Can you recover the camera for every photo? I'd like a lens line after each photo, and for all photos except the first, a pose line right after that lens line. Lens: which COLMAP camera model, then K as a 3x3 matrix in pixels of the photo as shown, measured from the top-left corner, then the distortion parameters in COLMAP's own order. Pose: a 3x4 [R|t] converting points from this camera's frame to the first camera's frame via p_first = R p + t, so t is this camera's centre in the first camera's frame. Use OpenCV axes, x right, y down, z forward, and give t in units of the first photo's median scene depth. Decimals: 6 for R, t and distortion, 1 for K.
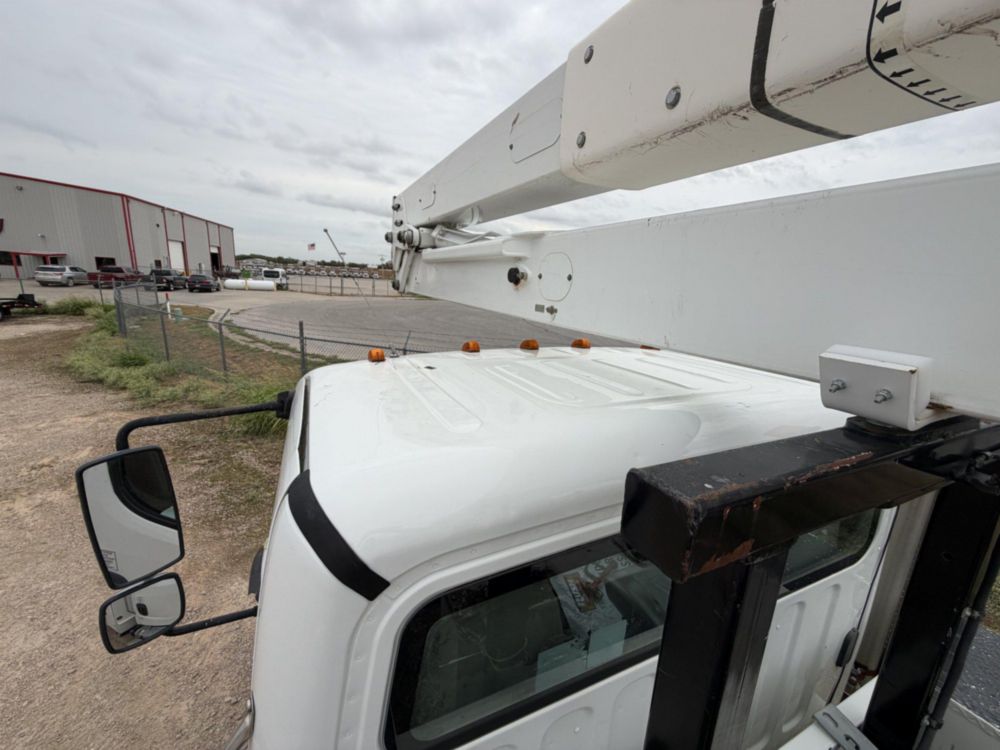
lens RADIAL K [[398.9, 0, 496.5], [0, 398.9, 375.3], [0, 0, 1]] dist [-0.000276, 0.000179]
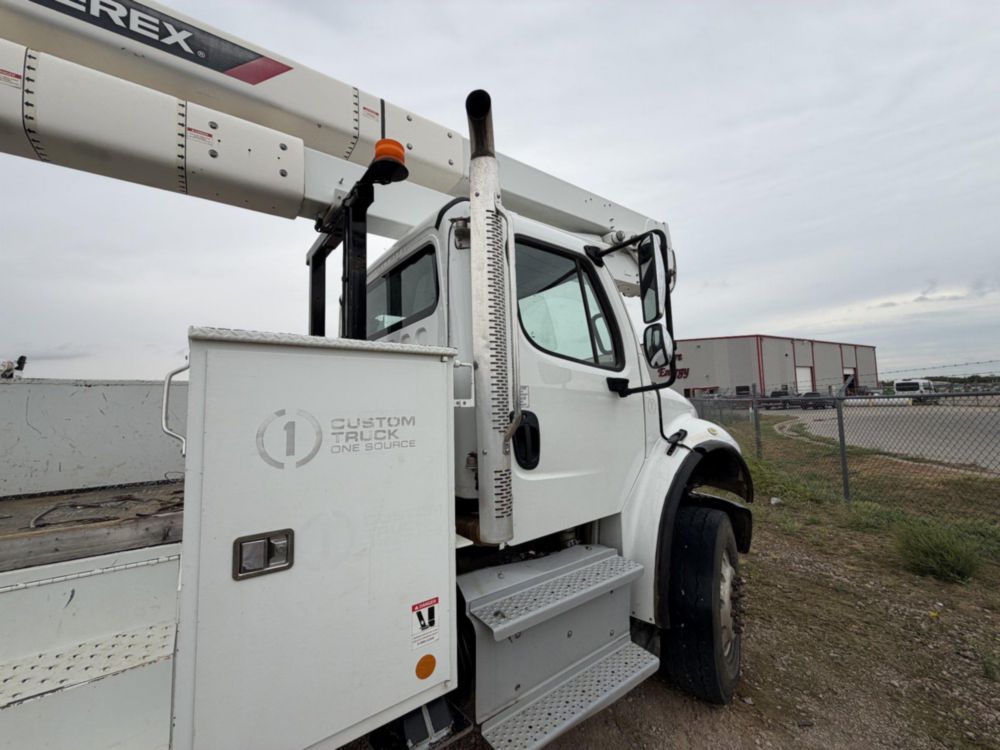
lens RADIAL K [[398.9, 0, 496.8], [0, 398.9, 374.6], [0, 0, 1]] dist [-0.000276, 0.000179]
pose [[0.205220, -0.131453, -0.969848, 0.072603], [-0.189907, 0.966757, -0.171218, 0.027700], [0.960115, 0.219318, 0.173434, 0.031913]]
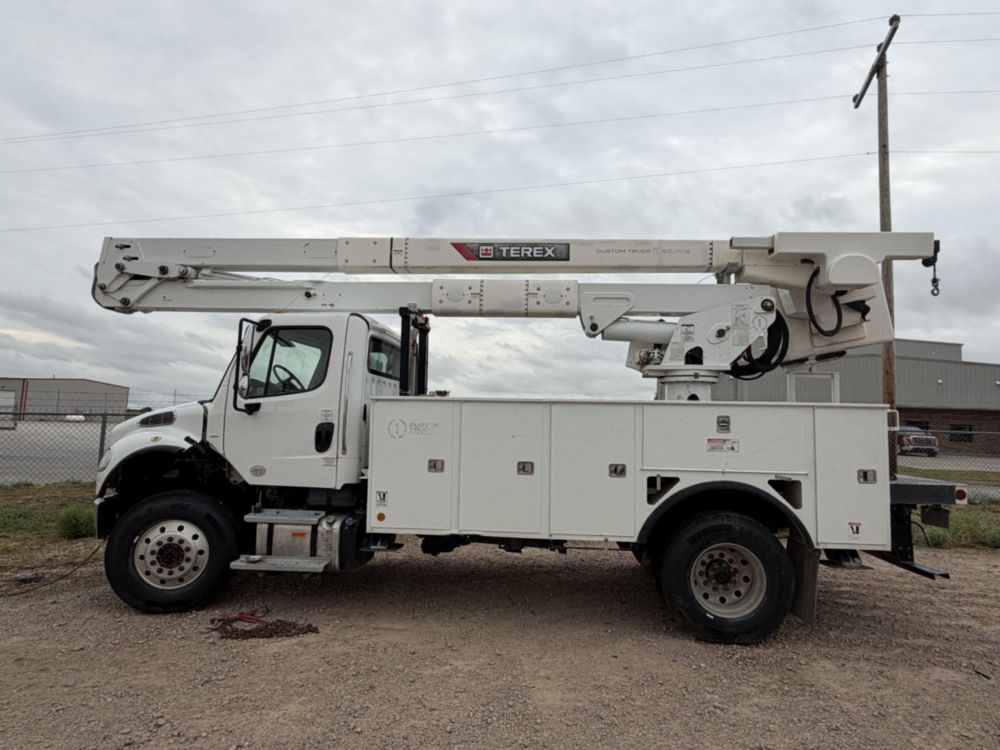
lens RADIAL K [[580.2, 0, 498.3], [0, 580.2, 377.6], [0, 0, 1]] dist [-0.002406, 0.001349]
pose [[0.489818, 0.027522, 0.871390, -0.101587], [0.204676, 0.967937, -0.145621, 0.042347], [-0.847459, 0.249680, 0.468480, -0.067740]]
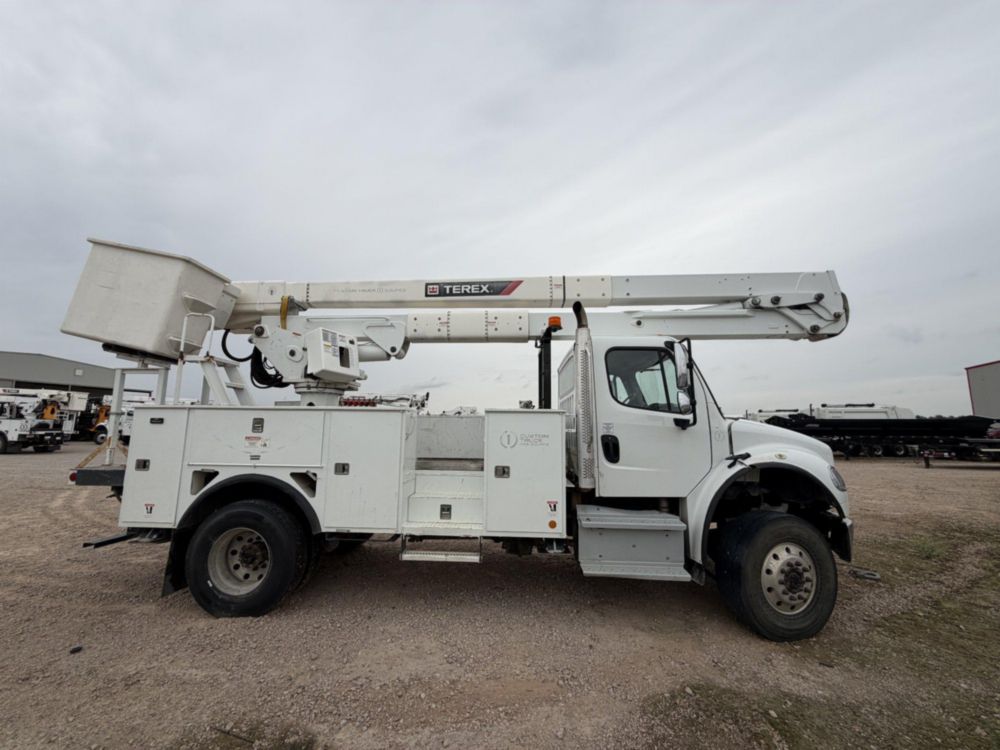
lens RADIAL K [[398.9, 0, 496.6], [0, 398.9, 374.9], [0, 0, 1]] dist [-0.000276, 0.000179]
pose [[-0.460084, -0.171869, -0.871082, 0.124331], [-0.235591, 0.969549, -0.066864, 0.022505], [0.856049, 0.174456, -0.486565, 0.062405]]
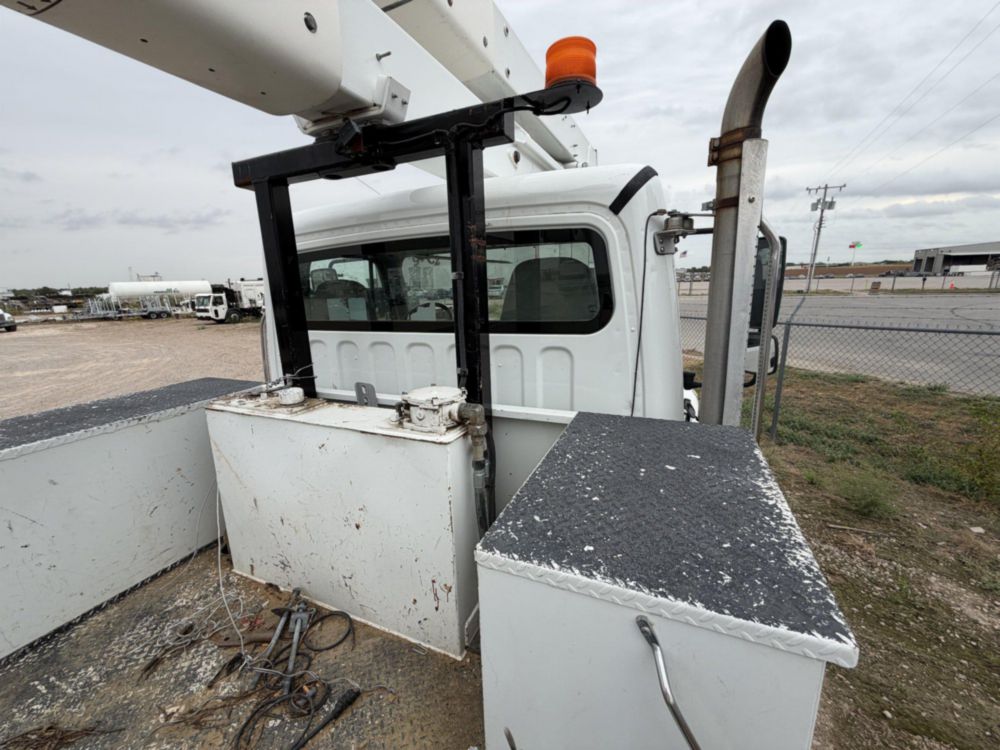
lens RADIAL K [[398.9, 0, 496.9], [0, 398.9, 374.4], [0, 0, 1]] dist [-0.000276, 0.000179]
pose [[0.660334, 0.093262, -0.745158, 0.048004], [-0.108995, 0.993654, 0.027775, 0.018011], [0.743020, 0.062877, 0.666309, 0.003713]]
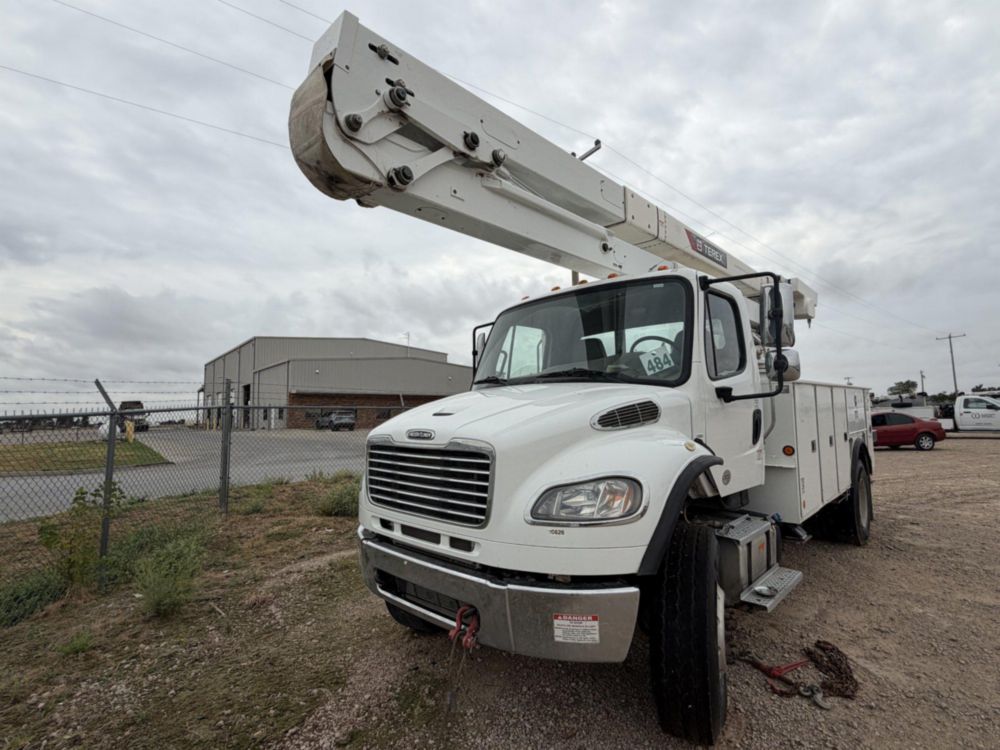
lens RADIAL K [[491.5, 0, 497.1], [0, 491.5, 377.1], [0, 0, 1]] dist [0.000627, -0.002937]
pose [[-0.358264, 0.022425, 0.933351, -0.079050], [0.218331, 0.974004, 0.060403, 0.005195], [-0.907733, 0.225420, -0.353847, 0.094346]]
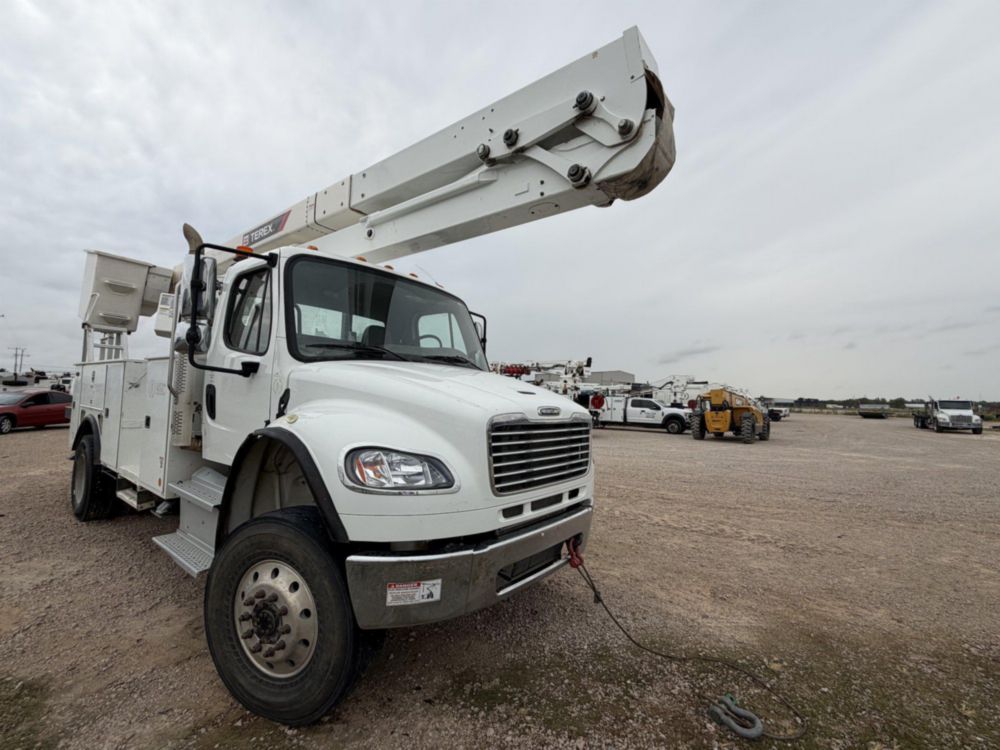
lens RADIAL K [[444.9, 0, 495.9], [0, 444.9, 373.0], [0, 0, 1]] dist [-0.001077, 0.000722]
pose [[-0.889834, -0.103660, -0.444354, 0.022145], [-0.178902, 0.975137, 0.130774, 0.001864], [0.419750, 0.195863, -0.886255, 0.135236]]
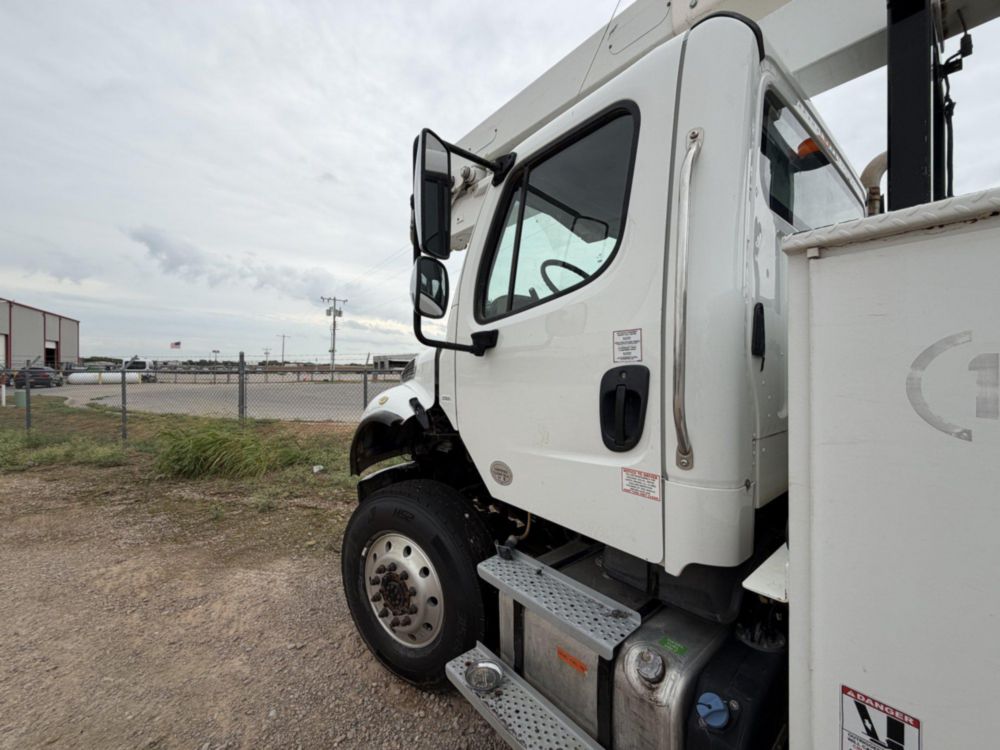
lens RADIAL K [[398.9, 0, 496.6], [0, 398.9, 374.6], [0, 0, 1]] dist [-0.000276, 0.000179]
pose [[0.965243, -0.056943, 0.255075, -0.029277], [0.111126, 0.972778, -0.203356, 0.031690], [-0.236551, 0.224634, 0.945295, -0.002337]]
